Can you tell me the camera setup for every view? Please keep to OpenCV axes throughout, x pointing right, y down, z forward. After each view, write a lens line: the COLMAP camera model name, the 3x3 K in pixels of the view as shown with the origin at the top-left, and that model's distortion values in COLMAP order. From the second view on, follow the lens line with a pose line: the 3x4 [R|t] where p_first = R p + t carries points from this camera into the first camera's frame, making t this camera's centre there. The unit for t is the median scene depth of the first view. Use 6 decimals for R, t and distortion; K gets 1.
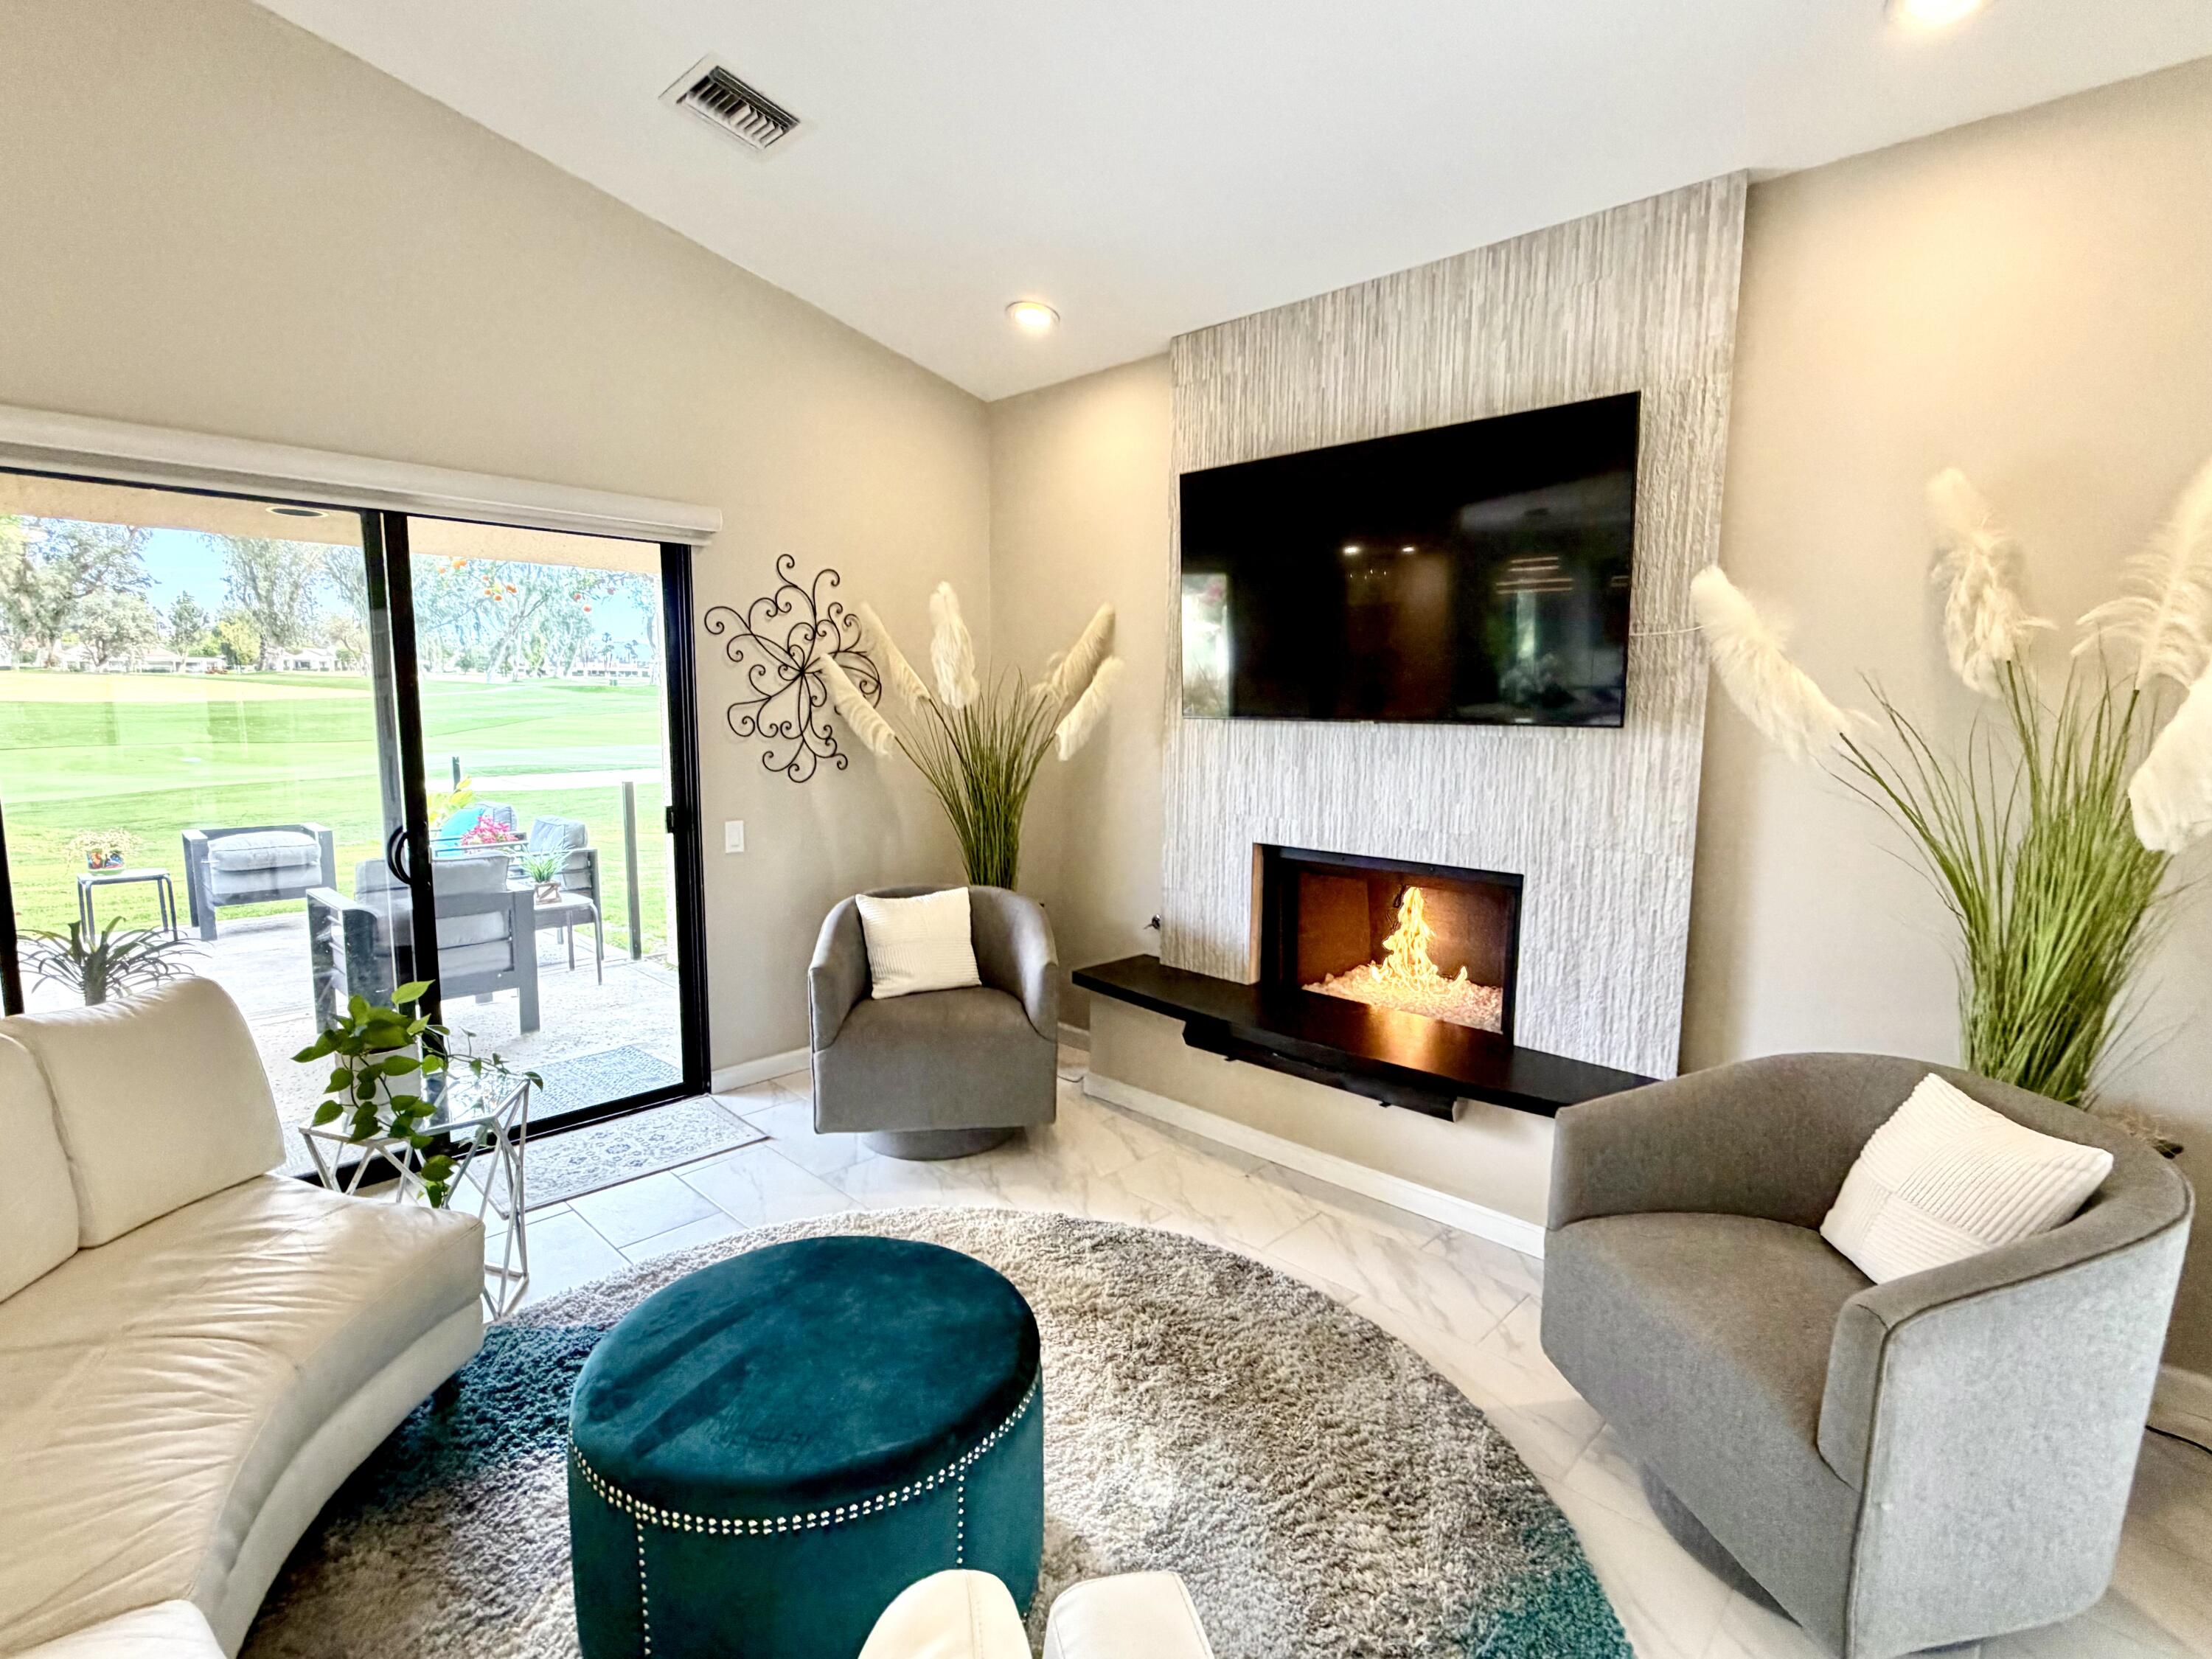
lens RADIAL K [[1057.6, 0, 1106.2], [0, 1057.6, 833.9], [0, 0, 1]] dist [-0.003733, 0.000251]
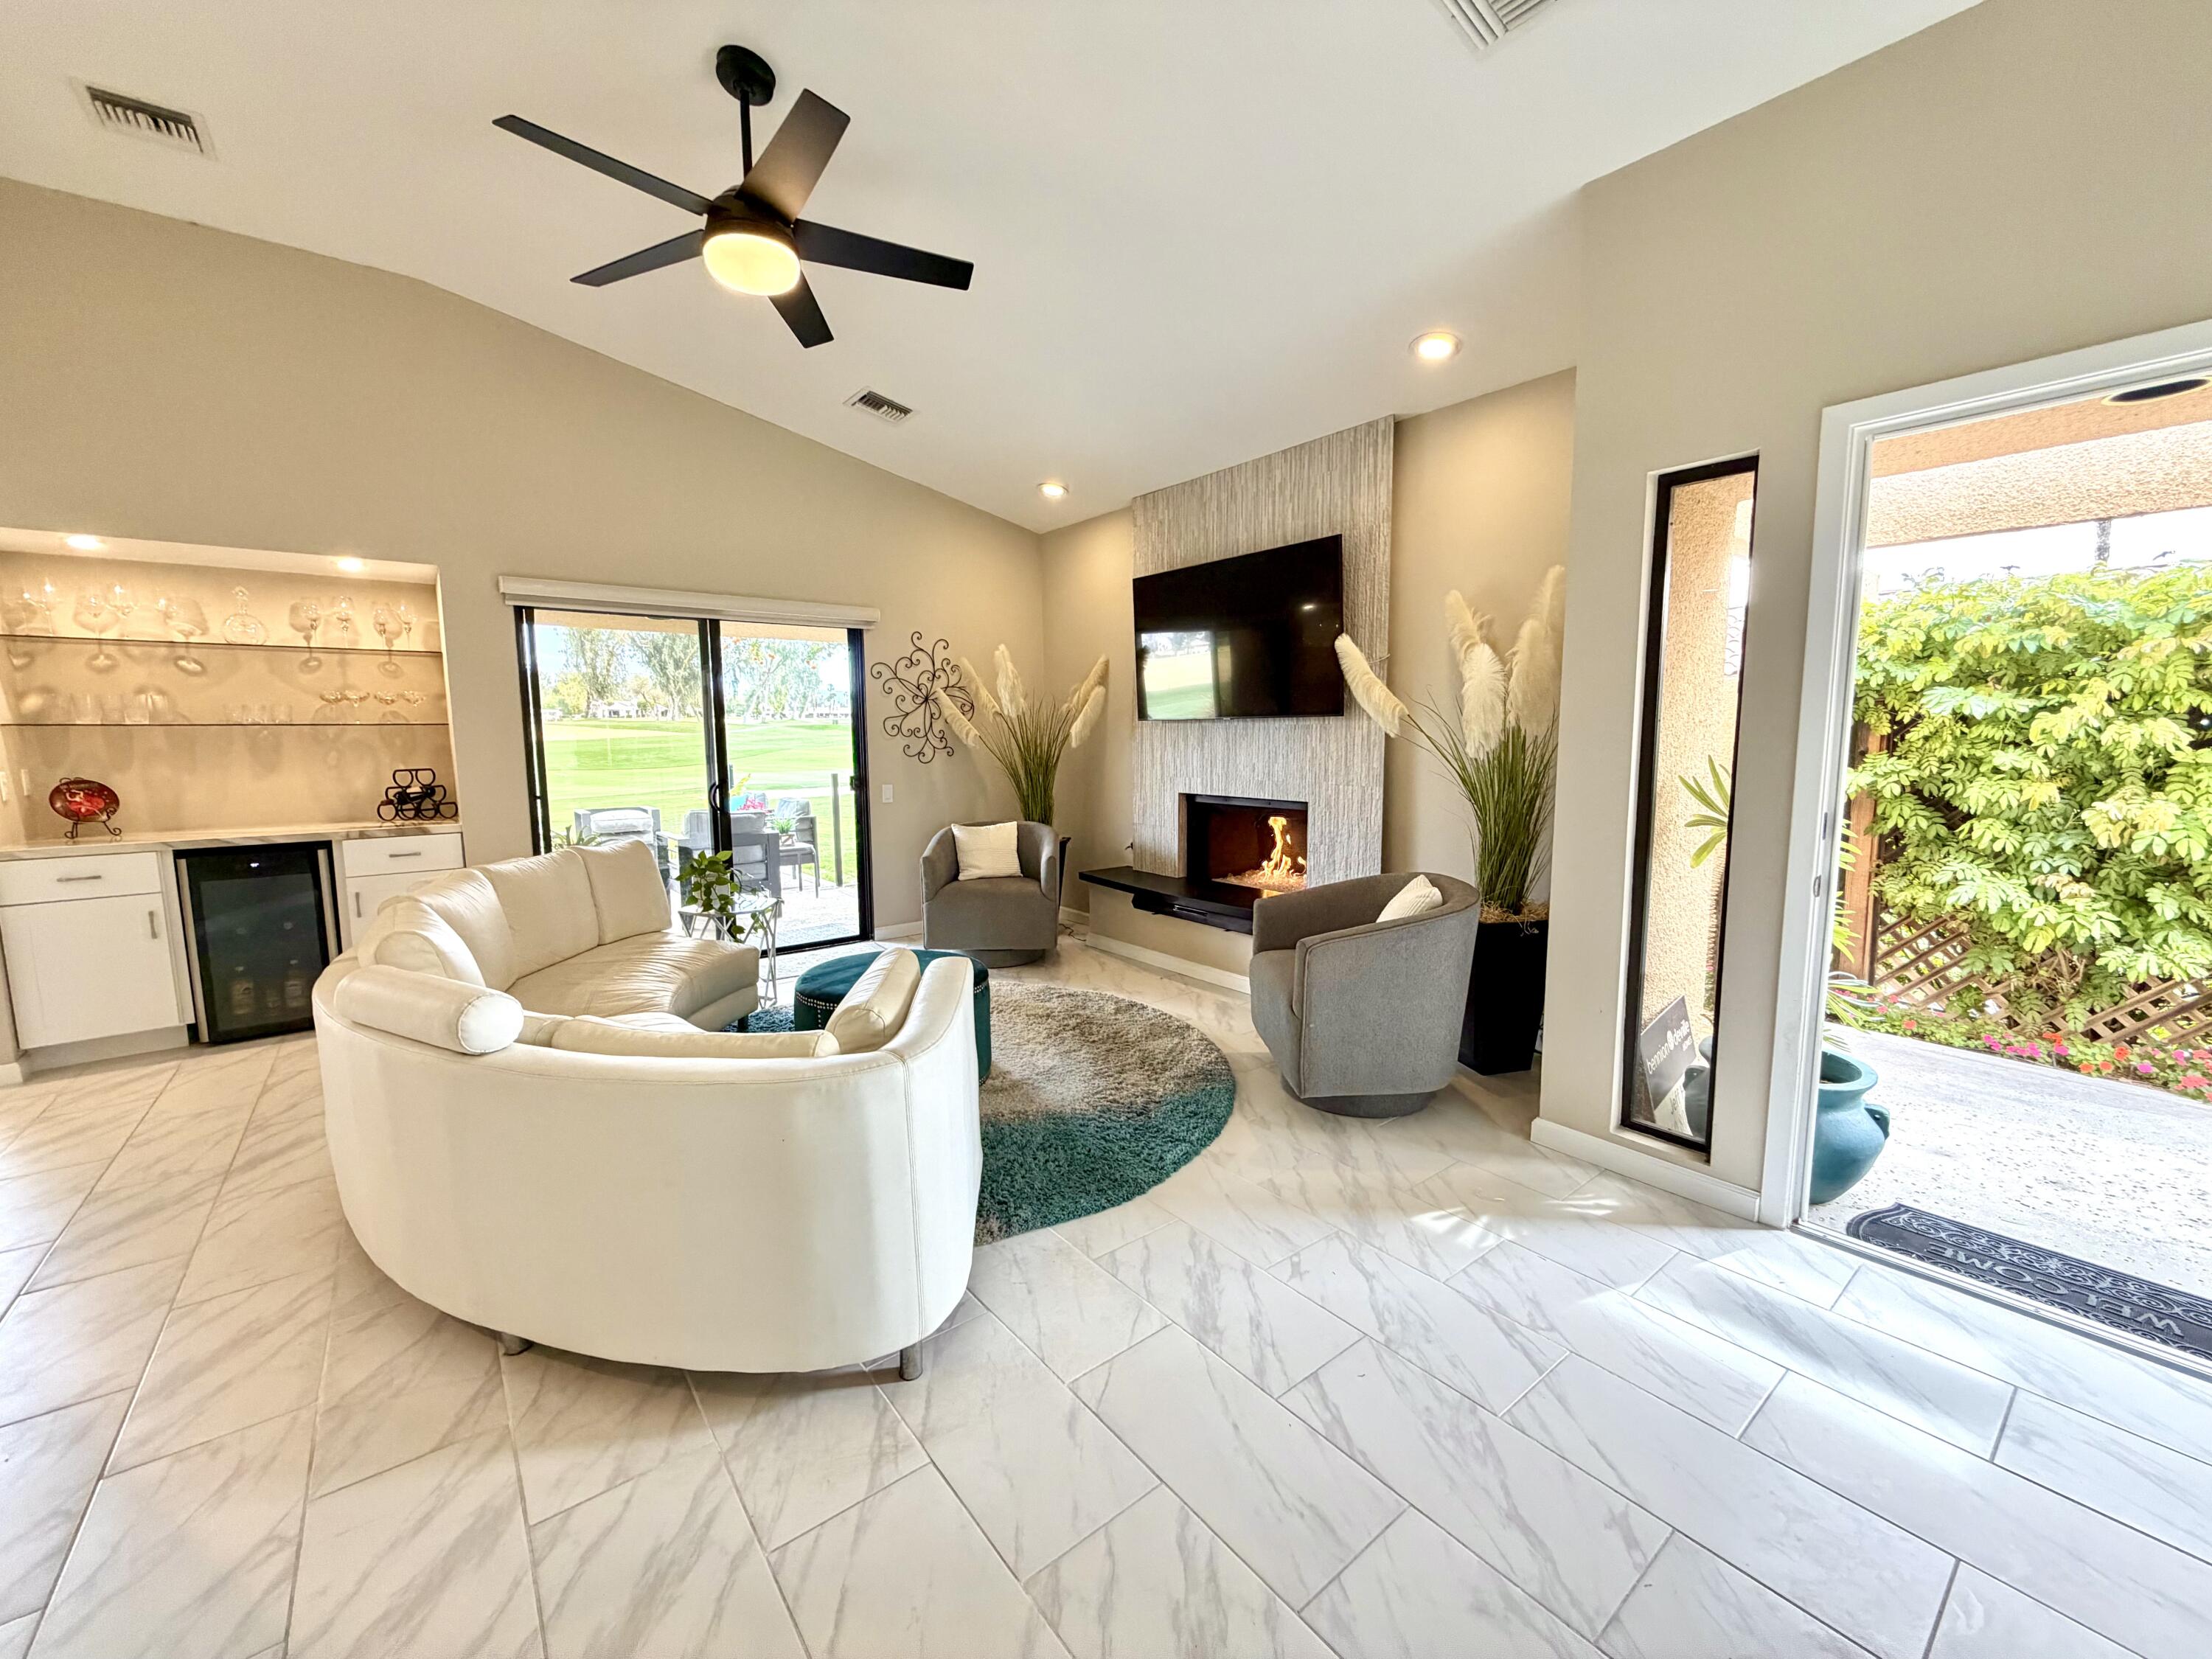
lens RADIAL K [[879.2, 0, 1105.8], [0, 879.2, 829.0], [0, 0, 1]] dist [-0.003889, 0.000425]
pose [[0.990528, -0.001969, -0.137296, 0.235356], [-0.000088, 0.999888, -0.014975, 0.094915], [0.137310, 0.014845, 0.990417, -0.447552]]
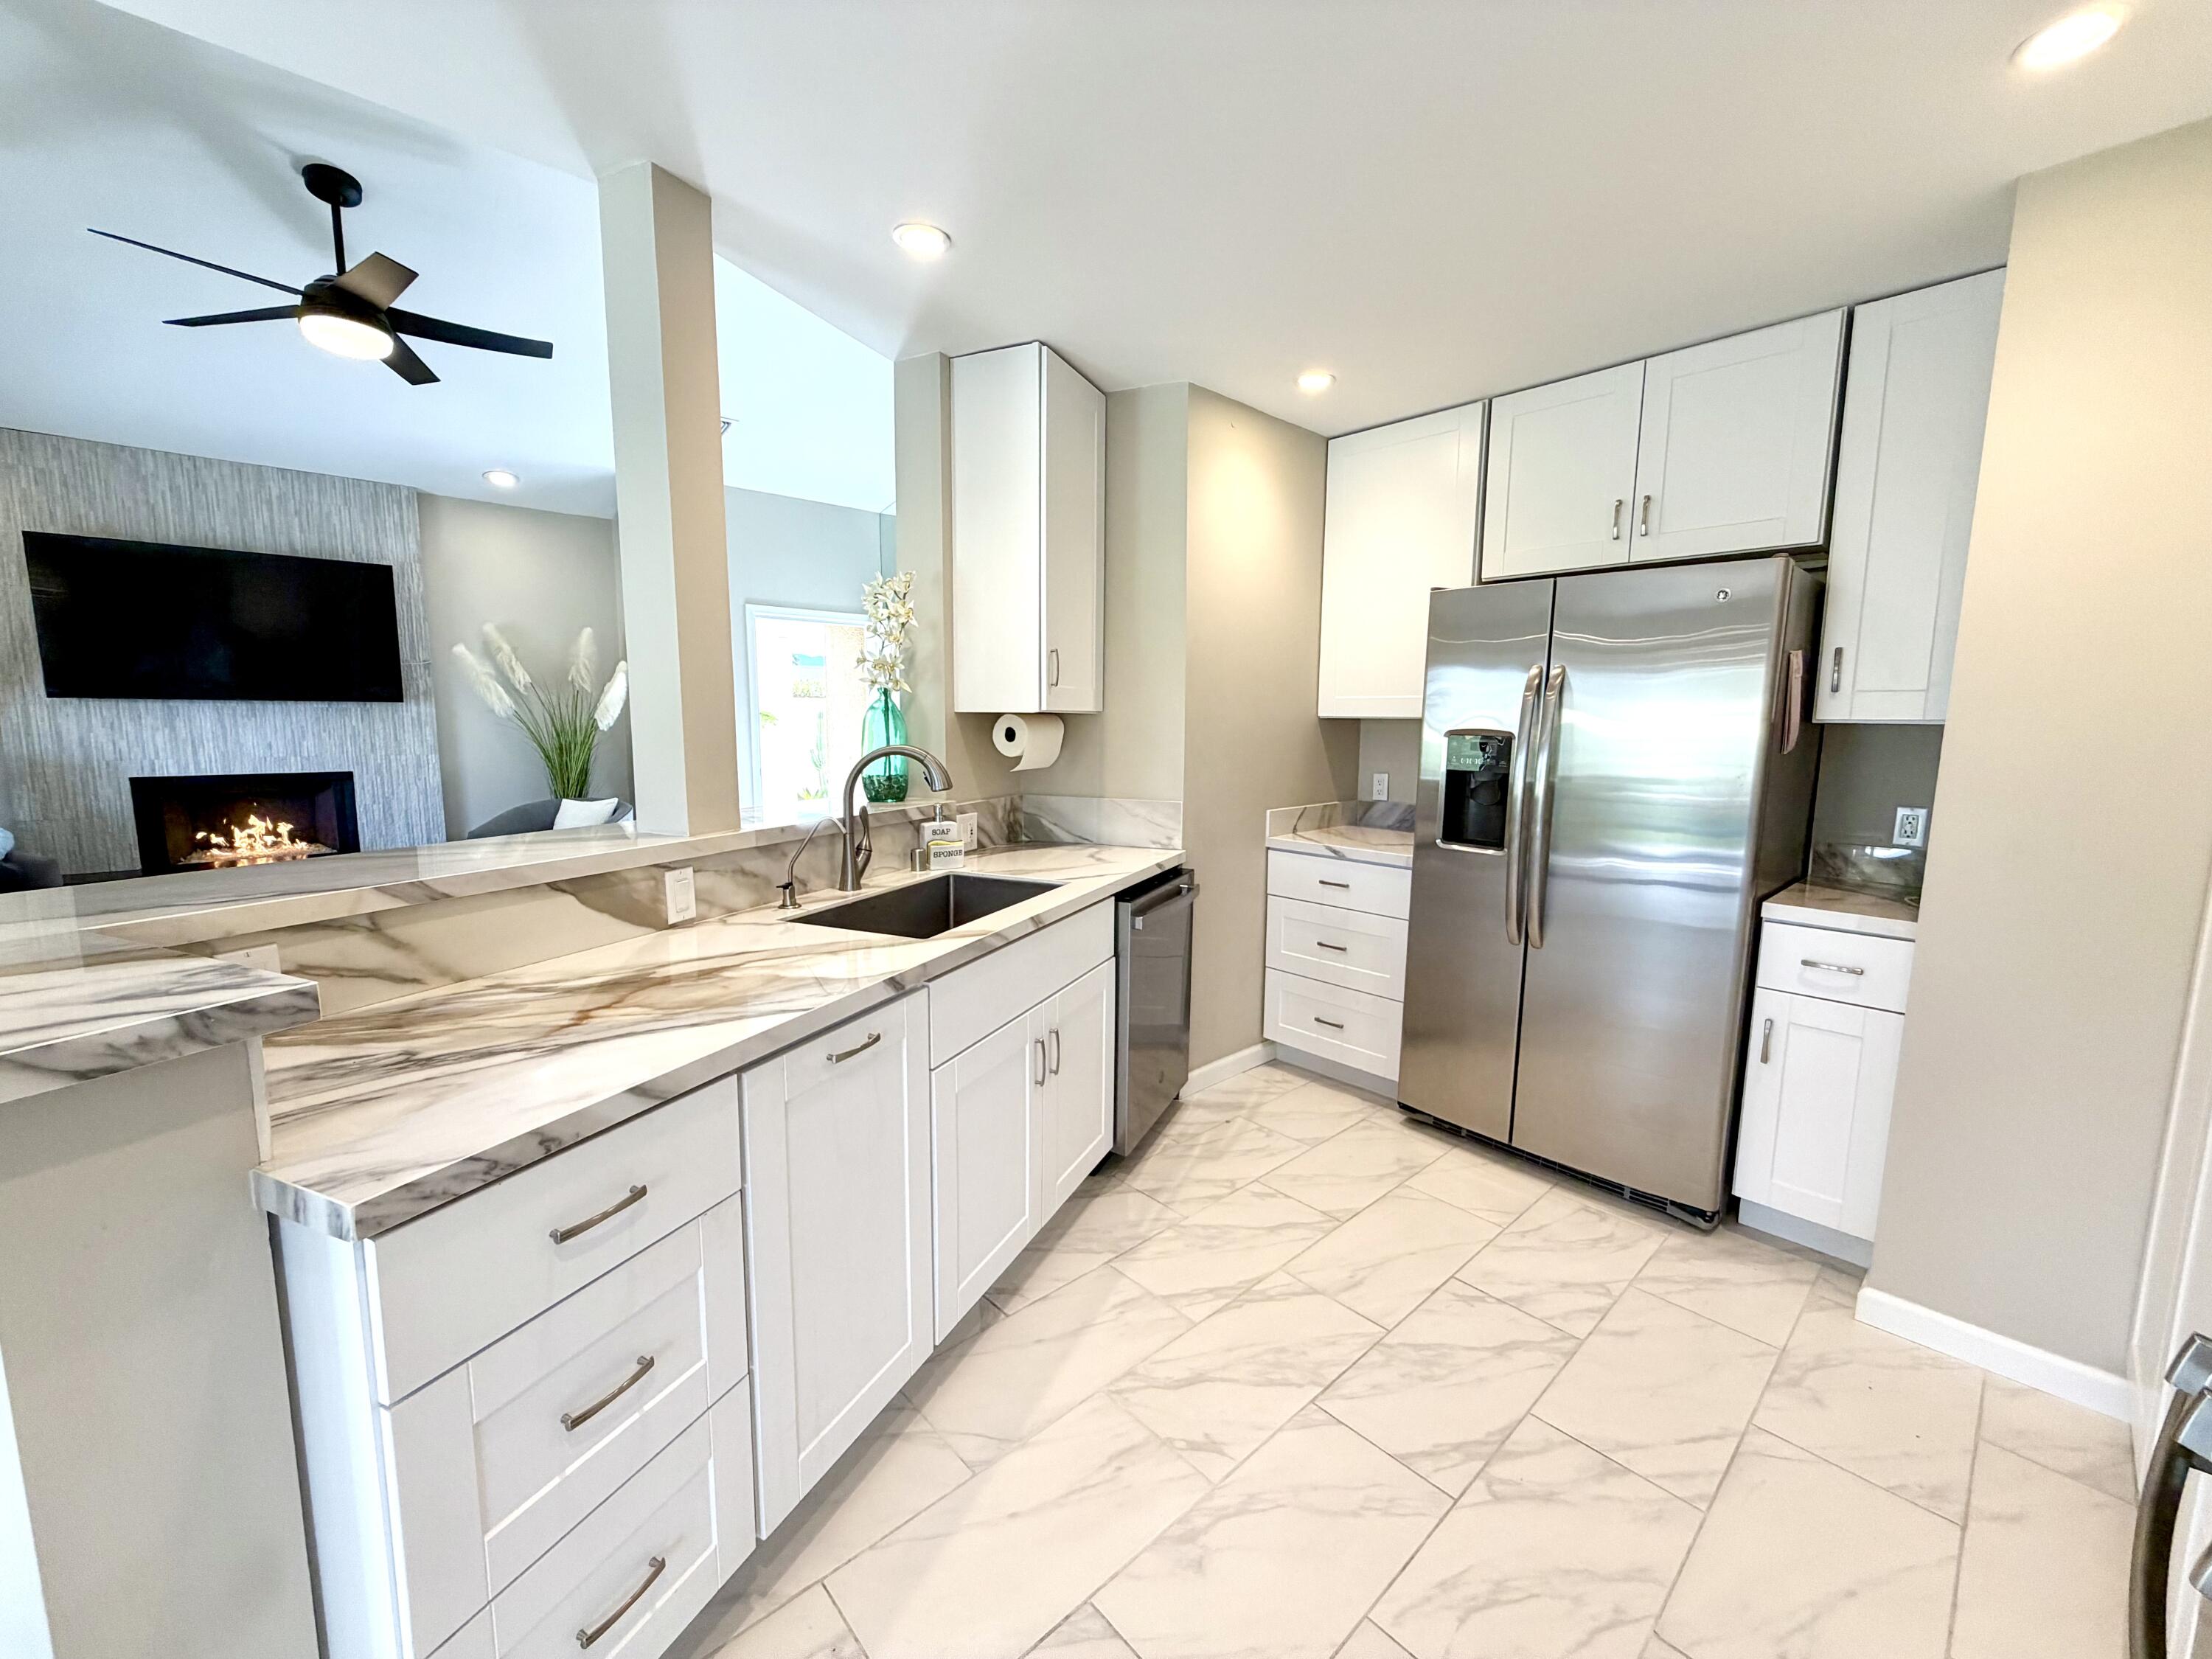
lens RADIAL K [[879.2, 0, 1097.8], [0, 879.2, 829.0], [0, 0, 1]] dist [-0.003889, 0.000425]
pose [[0.065317, -0.136328, 0.988508, -1.157541], [0.114770, 0.985076, 0.128271, 0.089559], [-0.991242, 0.105072, 0.079989, -0.570291]]
